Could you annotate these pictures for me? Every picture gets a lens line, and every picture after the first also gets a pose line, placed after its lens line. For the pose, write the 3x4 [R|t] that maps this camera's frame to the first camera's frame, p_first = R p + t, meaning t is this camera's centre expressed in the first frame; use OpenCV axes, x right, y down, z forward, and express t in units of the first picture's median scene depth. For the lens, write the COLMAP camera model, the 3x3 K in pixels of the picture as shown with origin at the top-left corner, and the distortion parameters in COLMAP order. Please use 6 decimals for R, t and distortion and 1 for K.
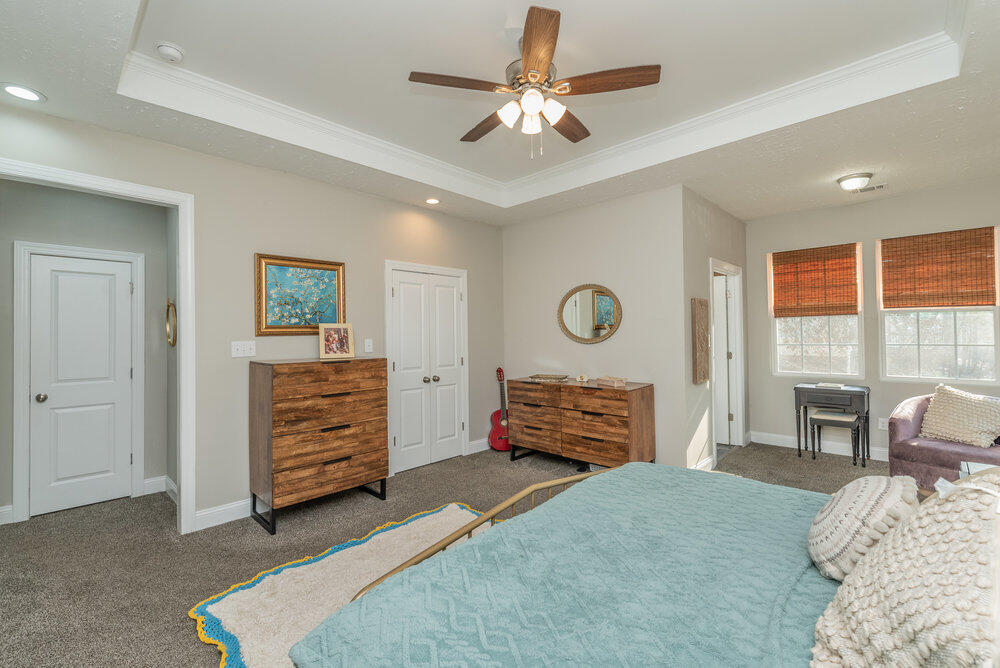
lens RADIAL K [[441.3, 0, 488.7], [0, 441.3, 332.6], [0, 0, 1]] dist [0.002655, 0.000293]
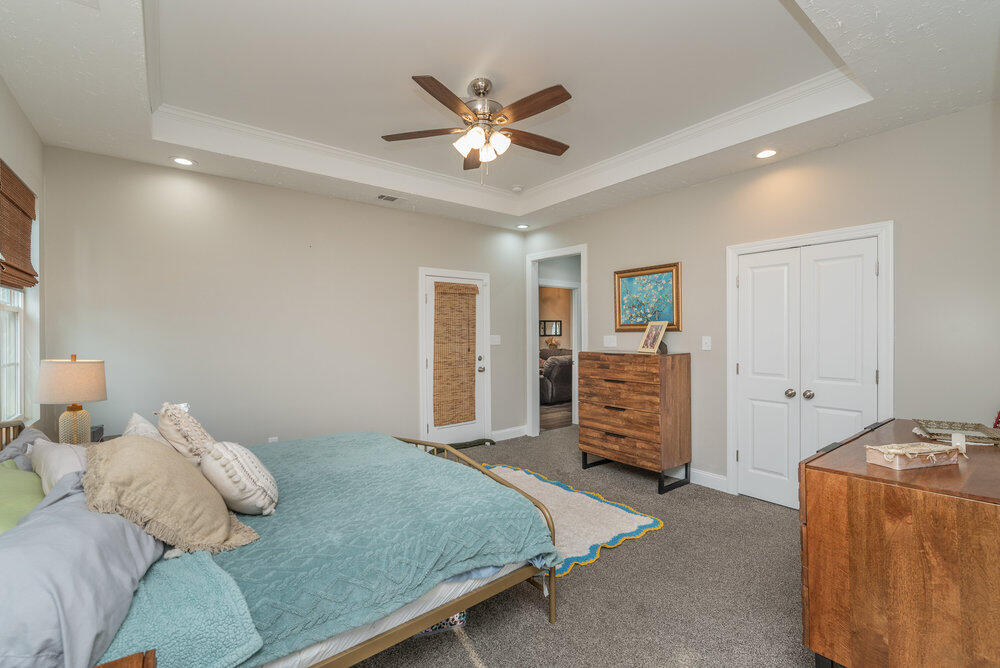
lens RADIAL K [[433.8, 0, 501.5], [0, 433.8, 337.5], [0, 0, 1]] dist [0.009203, 0.000644]
pose [[-0.136774, 0.024401, -0.990302, 0.791490], [0.009809, 0.999681, 0.023278, -0.009401], [0.990554, -0.006530, -0.136970, 0.767848]]
